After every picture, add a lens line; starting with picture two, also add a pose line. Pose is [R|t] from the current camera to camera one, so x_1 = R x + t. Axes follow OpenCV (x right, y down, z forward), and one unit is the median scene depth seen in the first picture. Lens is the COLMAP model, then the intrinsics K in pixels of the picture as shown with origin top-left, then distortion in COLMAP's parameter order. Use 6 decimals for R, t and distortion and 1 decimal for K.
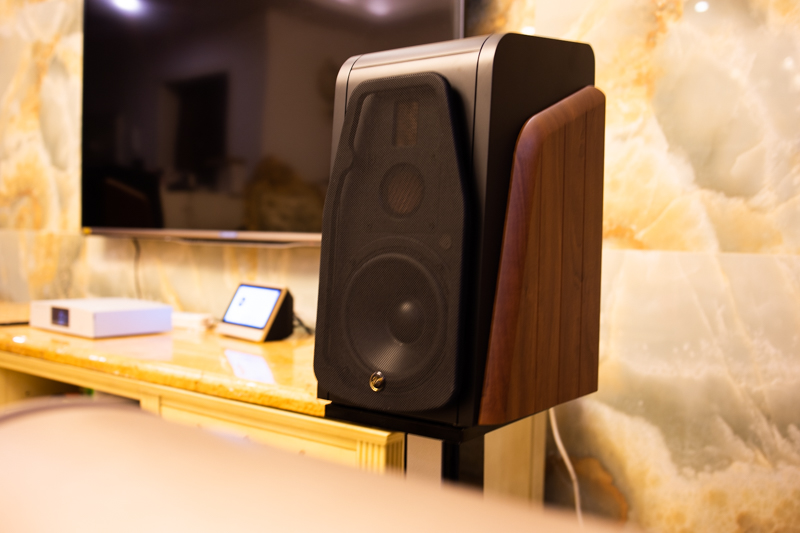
lens RADIAL K [[791.3, 0, 400.0], [0, 791.3, 266.5], [0, 0, 1]] dist [-0.052797, 0.015987]
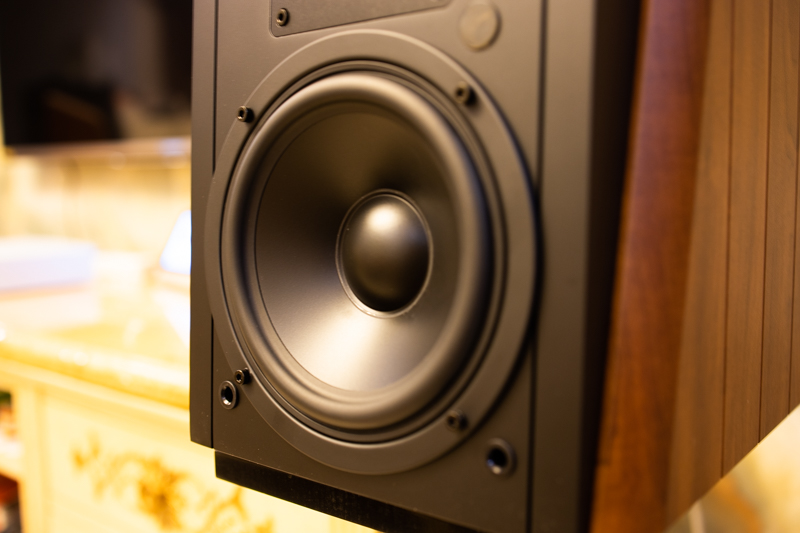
lens RADIAL K [[791.3, 0, 400.0], [0, 791.3, 266.5], [0, 0, 1]] dist [-0.052797, 0.015987]
pose [[0.997909, -0.040458, -0.050414, 0.025374], [0.044577, 0.995514, 0.083452, 0.030418], [0.046812, -0.085525, 0.995236, 0.447415]]
